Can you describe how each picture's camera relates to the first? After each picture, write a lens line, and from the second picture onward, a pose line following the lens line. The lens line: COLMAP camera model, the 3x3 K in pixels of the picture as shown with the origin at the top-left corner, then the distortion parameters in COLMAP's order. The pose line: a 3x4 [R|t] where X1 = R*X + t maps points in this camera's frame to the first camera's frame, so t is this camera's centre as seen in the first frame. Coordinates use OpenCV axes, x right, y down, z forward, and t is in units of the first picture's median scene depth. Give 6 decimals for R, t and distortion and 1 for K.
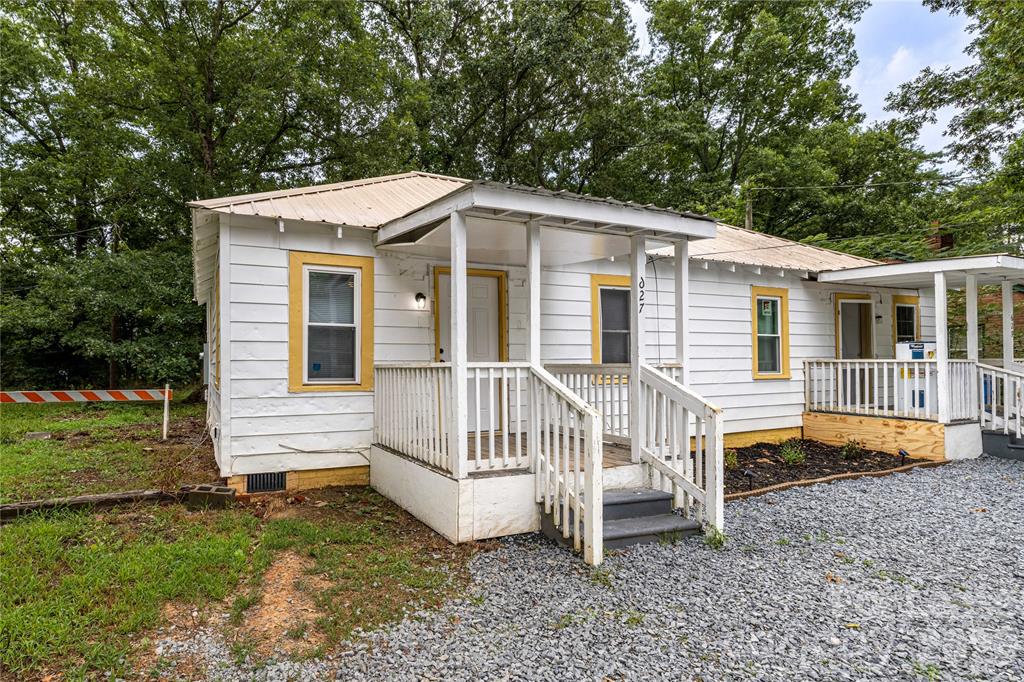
lens RADIAL K [[690.7, 0, 511.7], [0, 690.7, 343.9], [0, 0, 1]] dist [-0.001709, -0.000418]
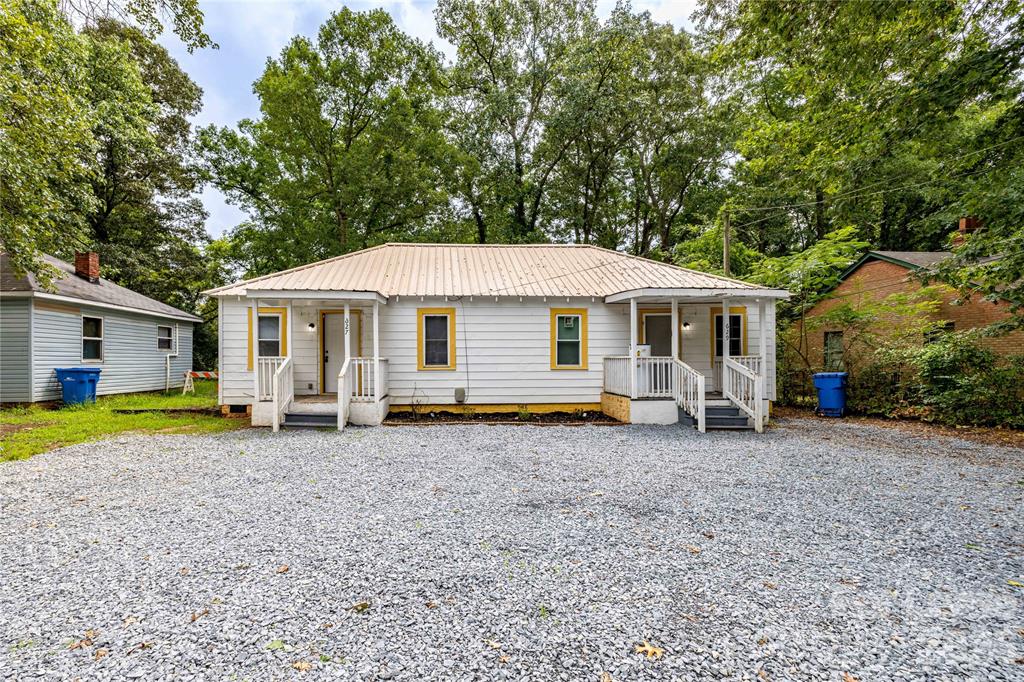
lens RADIAL K [[690.7, 0, 512.4], [0, 690.7, 342.7], [0, 0, 1]] dist [-0.001709, -0.000418]
pose [[0.883746, -0.005992, -0.467929, 0.988171], [0.007749, 0.999968, 0.001830, -0.011110], [0.467903, -0.005243, 0.883764, -0.391045]]
